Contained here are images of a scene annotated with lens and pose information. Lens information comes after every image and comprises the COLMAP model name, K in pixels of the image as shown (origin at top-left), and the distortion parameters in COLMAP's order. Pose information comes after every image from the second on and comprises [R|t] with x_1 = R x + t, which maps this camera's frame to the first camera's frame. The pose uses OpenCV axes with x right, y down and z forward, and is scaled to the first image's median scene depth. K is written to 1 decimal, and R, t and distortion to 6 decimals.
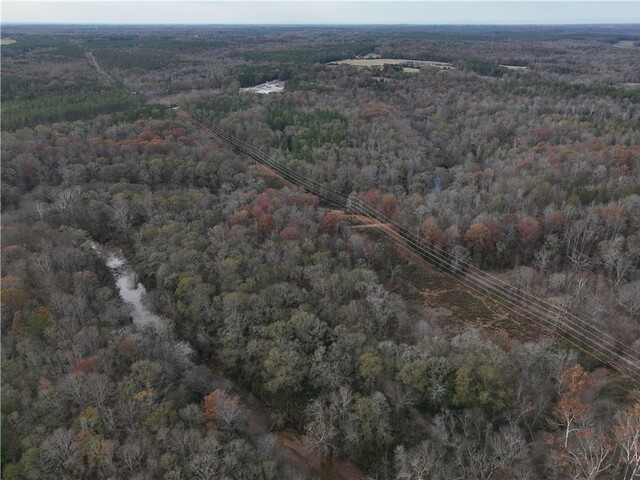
lens RADIAL K [[460.4, 0, 323.2], [0, 460.4, 241.9], [0, 0, 1]] dist [-0.005607, 0.018093]
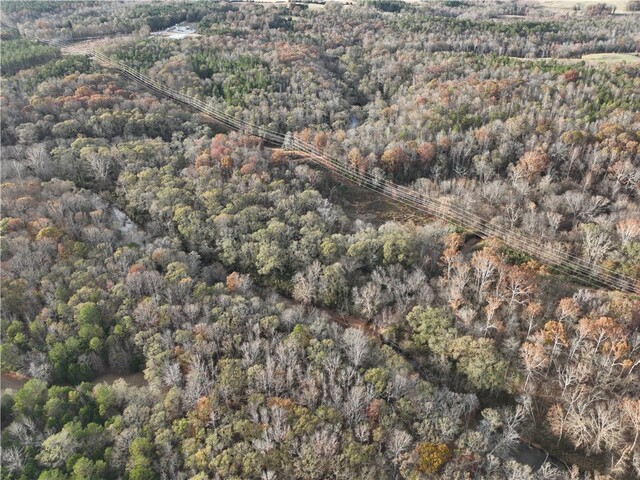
lens RADIAL K [[460.4, 0, 321.1], [0, 460.4, 238.8], [0, 0, 1]] dist [-0.005607, 0.018093]
pose [[0.980171, -0.107997, 0.166137, -0.084521], [0.086335, 0.987414, 0.132510, 0.016309], [-0.178357, -0.115539, 0.977159, -0.234681]]
